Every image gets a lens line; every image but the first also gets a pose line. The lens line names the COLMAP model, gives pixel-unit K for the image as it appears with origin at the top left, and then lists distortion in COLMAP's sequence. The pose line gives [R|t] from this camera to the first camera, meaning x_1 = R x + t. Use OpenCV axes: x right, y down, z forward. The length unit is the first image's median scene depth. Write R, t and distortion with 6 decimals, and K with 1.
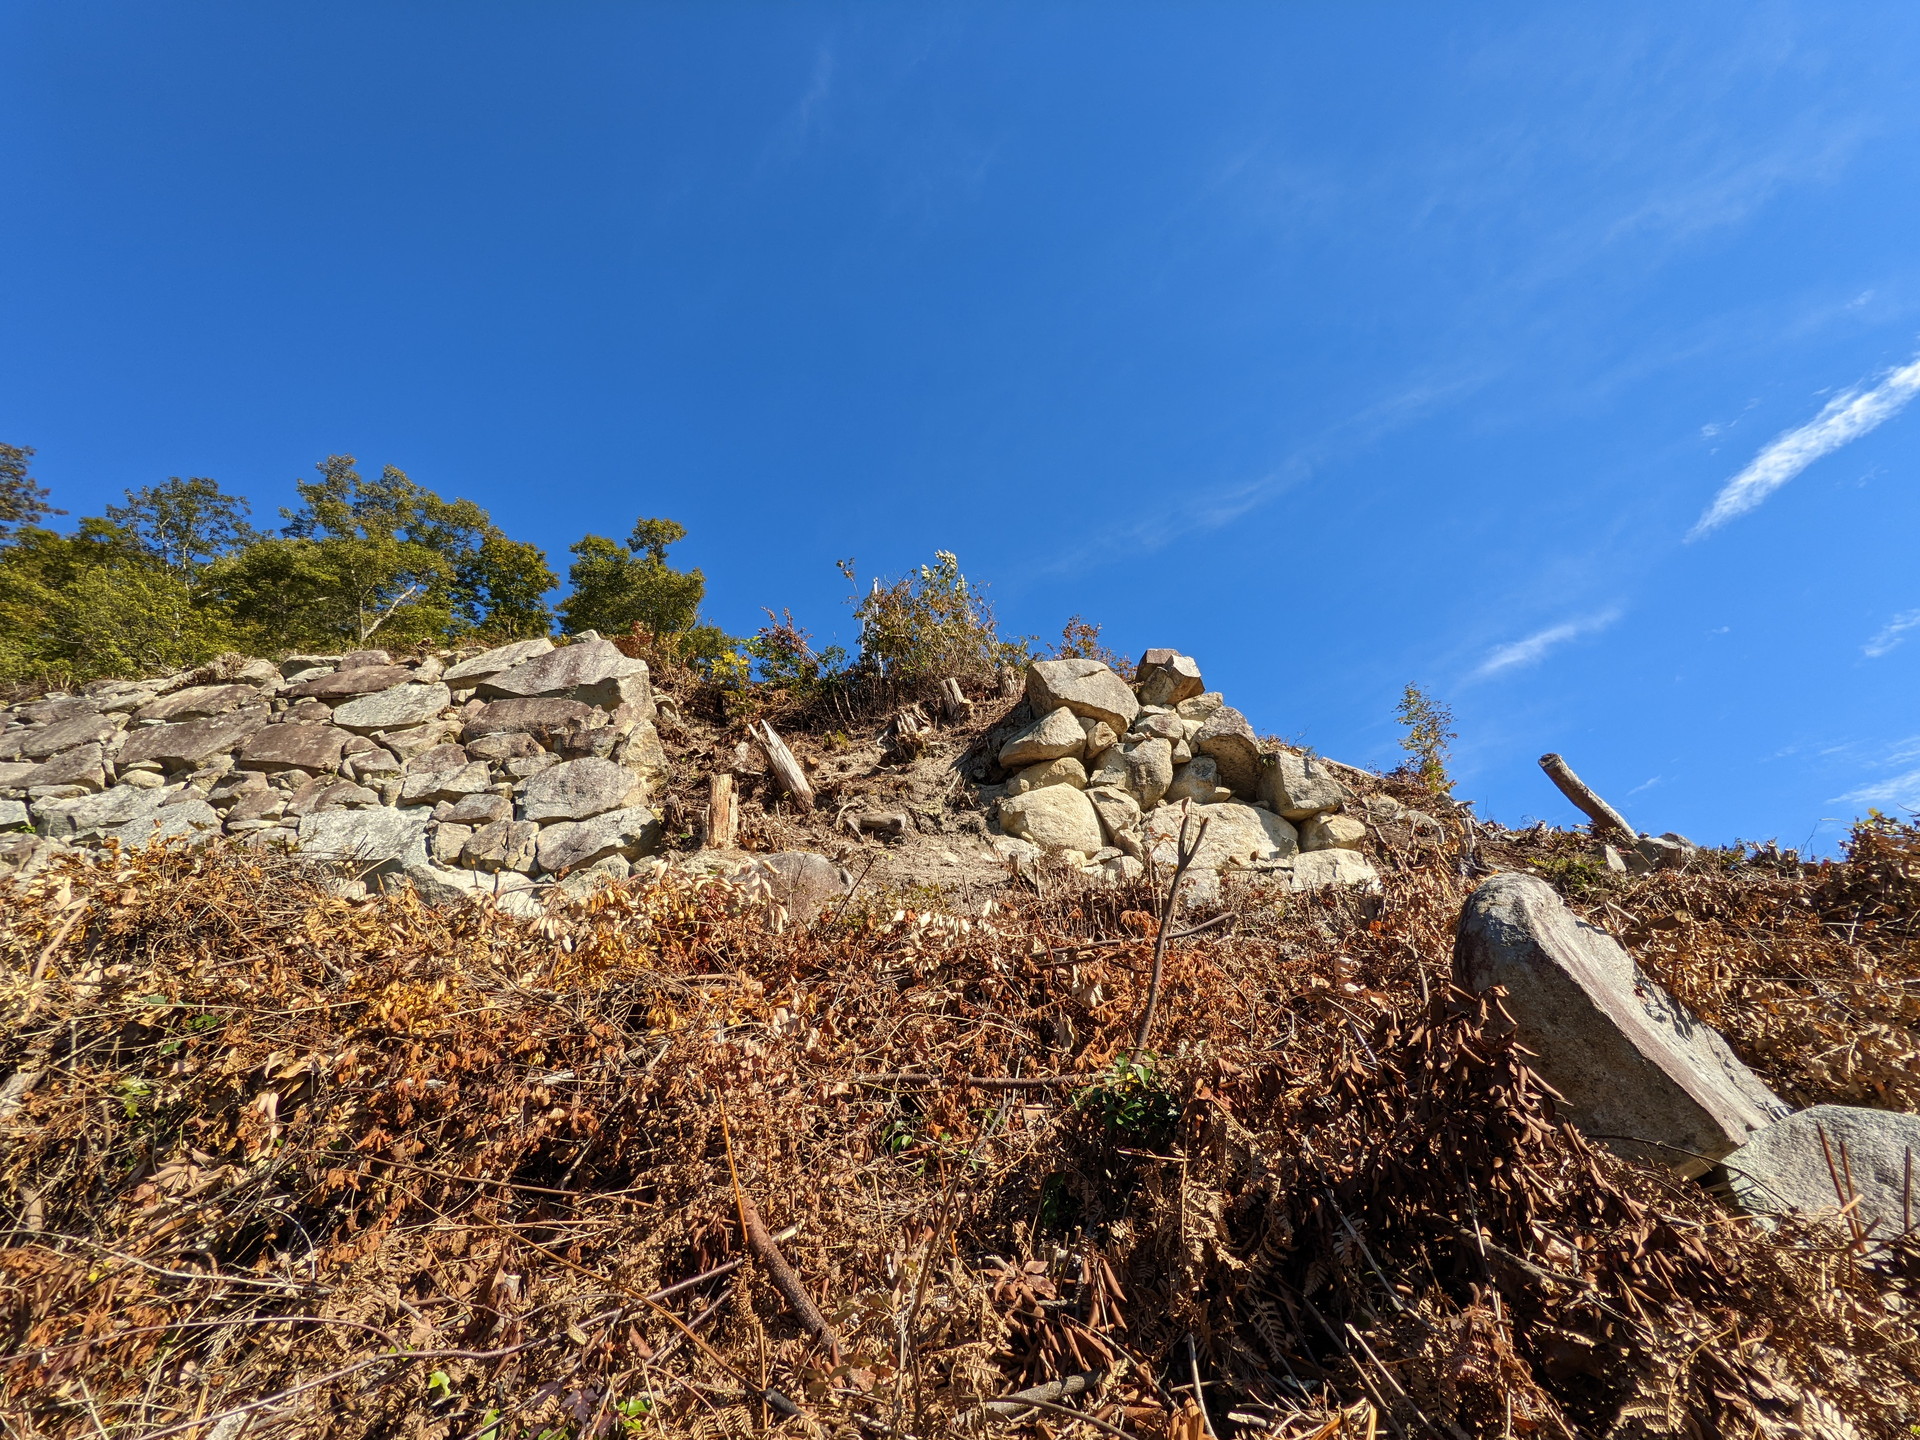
lens RADIAL K [[915.3, 0, 953.8], [0, 915.3, 721.4], [0, 0, 1]] dist [-0.006335, 0.008257]
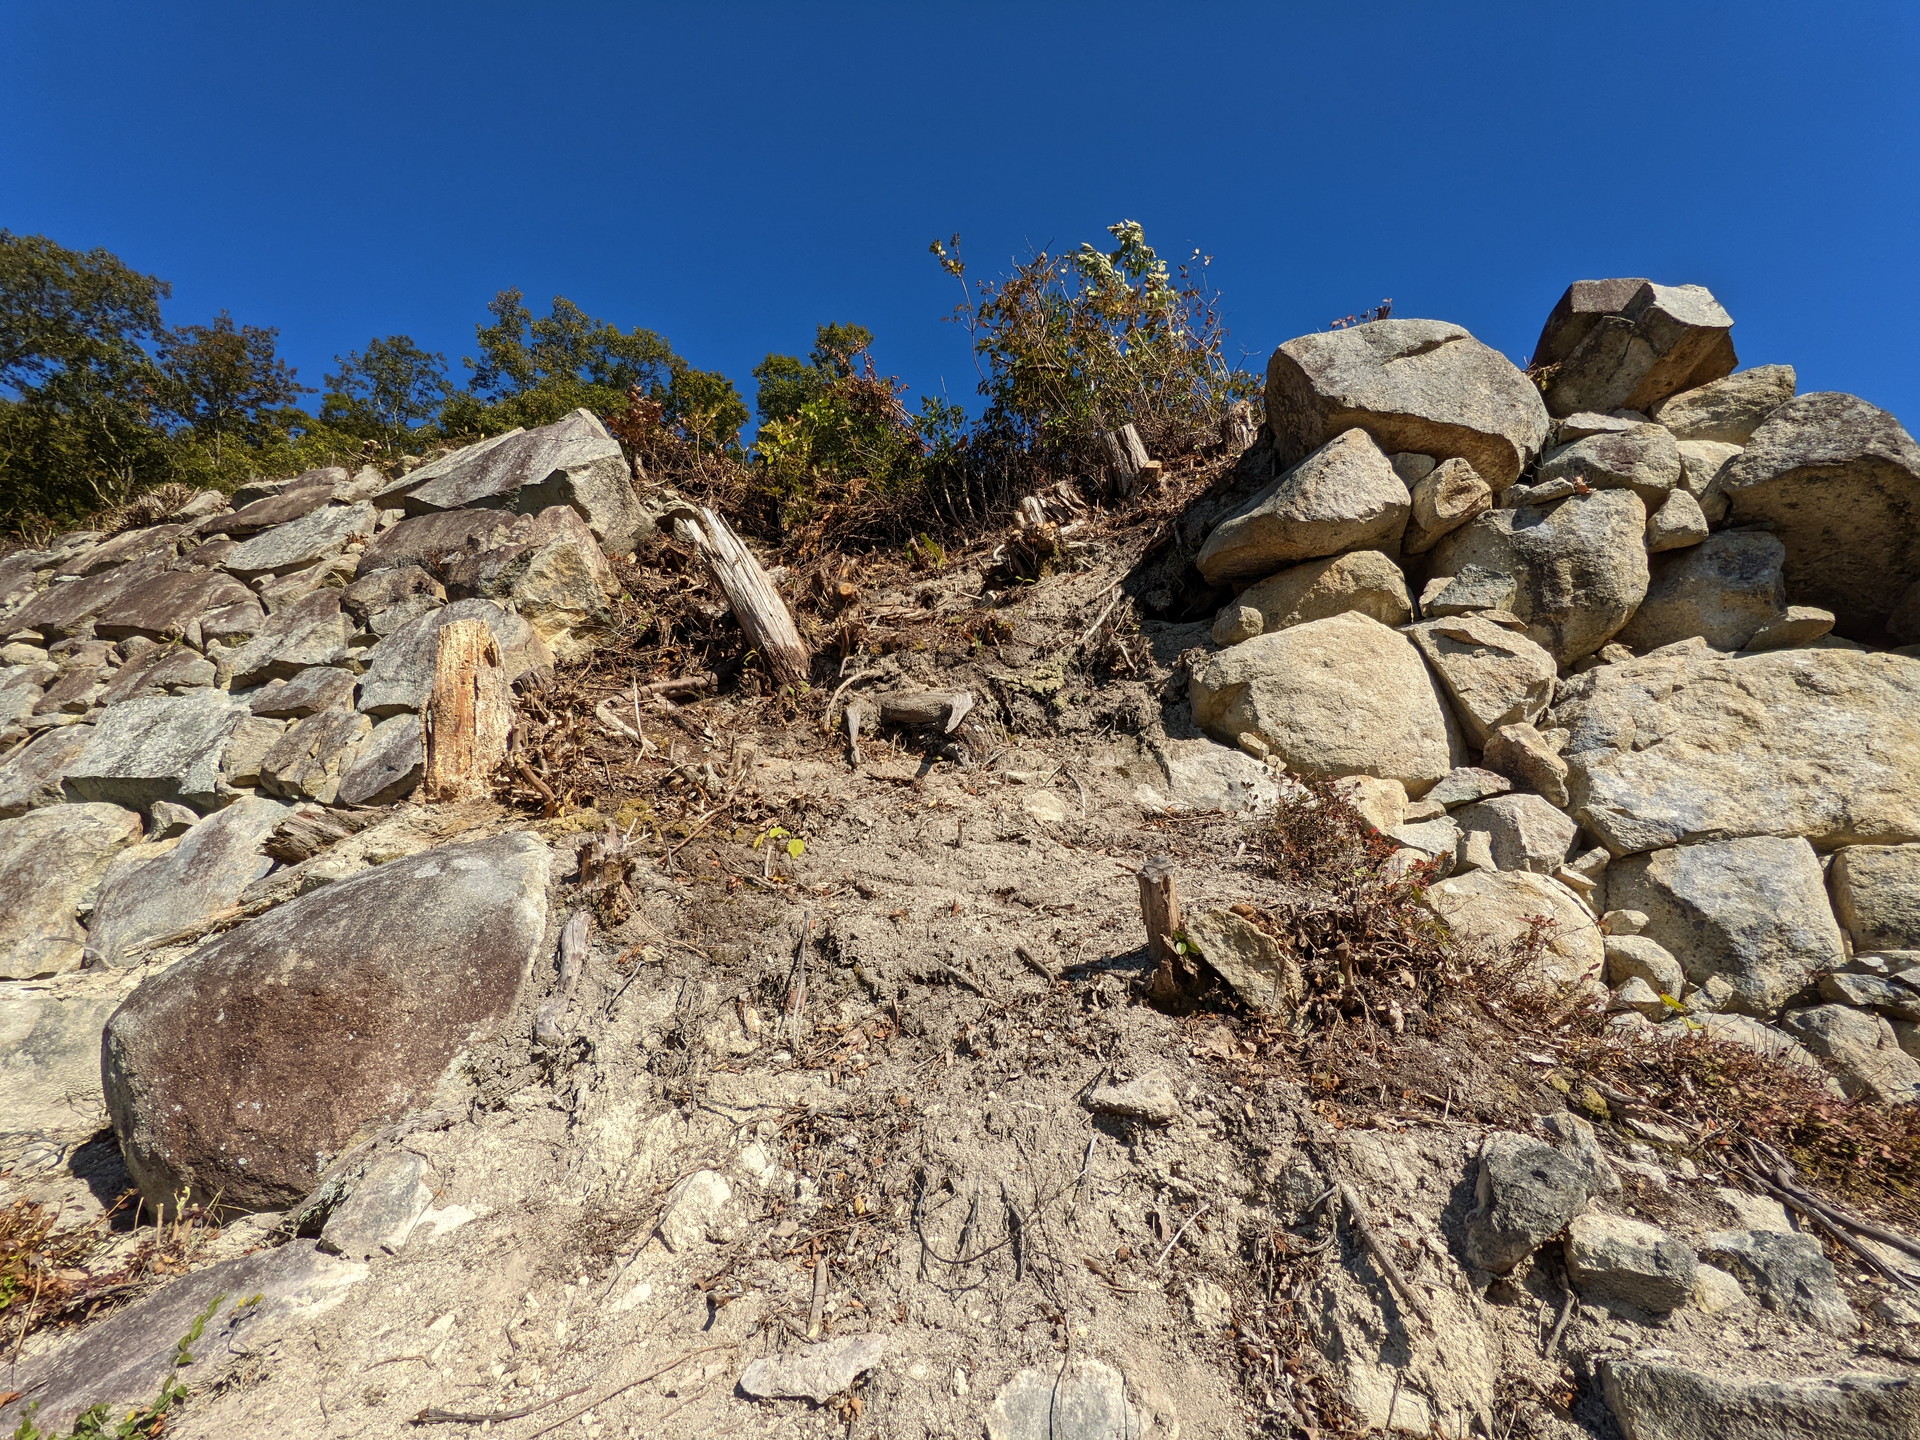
lens RADIAL K [[915.3, 0, 956.3], [0, 915.3, 721.4], [0, 0, 1]] dist [-0.006335, 0.008257]
pose [[0.960405, -0.005539, -0.278552, 0.062270], [0.052956, 0.985205, 0.162995, 0.038679], [0.273528, -0.171292, 0.946489, 0.540376]]
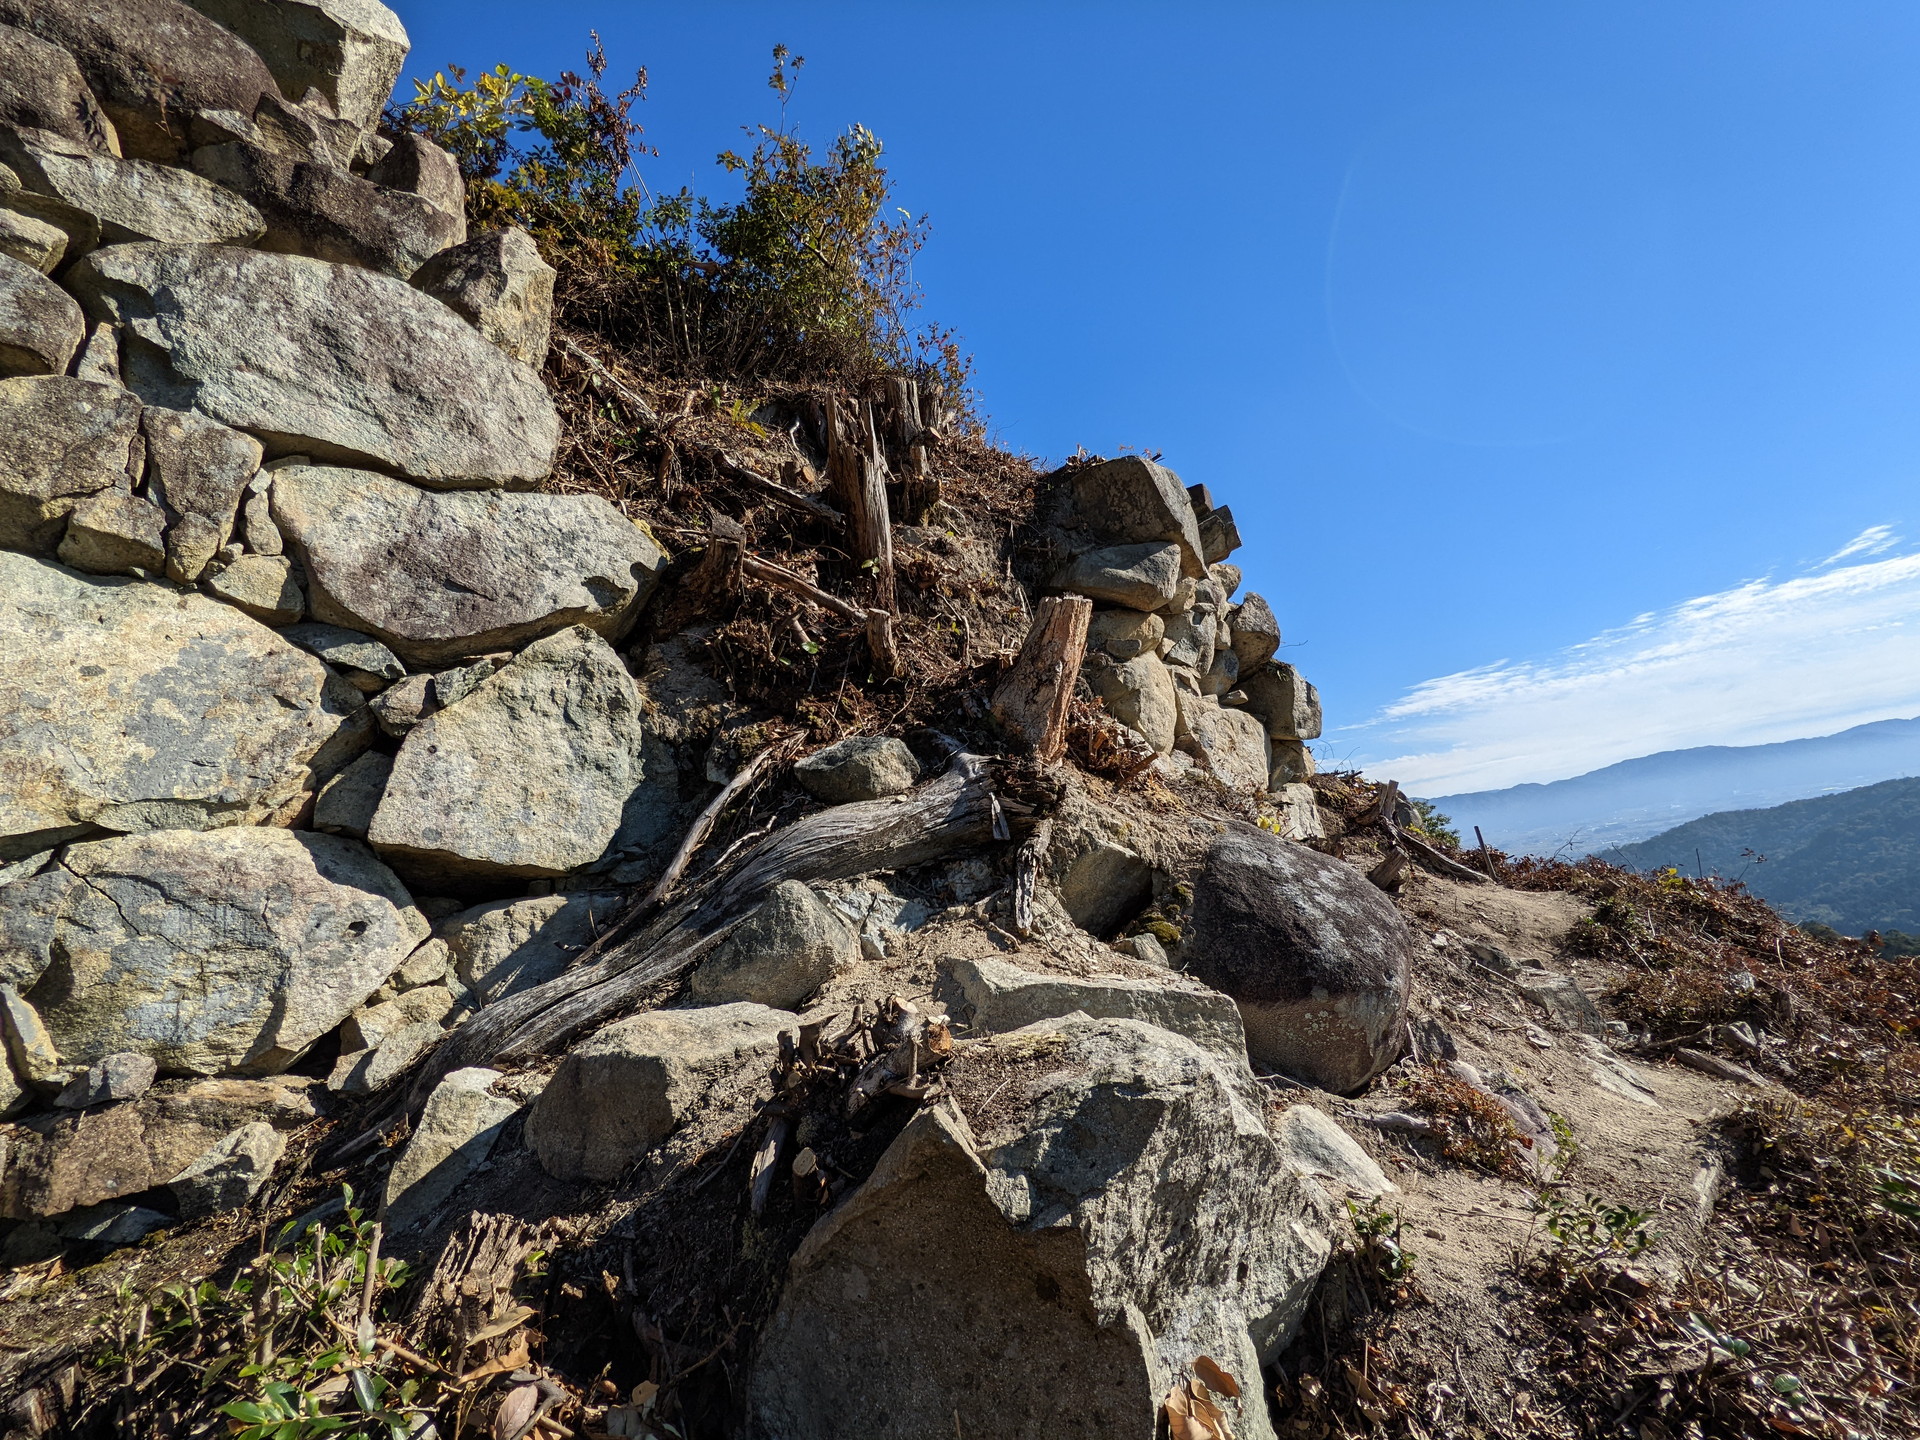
lens RADIAL K [[915.3, 0, 956.9], [0, 915.3, 718.9], [0, 0, 1]] dist [-0.006335, 0.008257]
pose [[0.679054, 0.149033, 0.718801, -0.493910], [-0.391573, 0.901776, 0.182950, 0.043608], [-0.620932, -0.405696, 0.670711, 0.583502]]
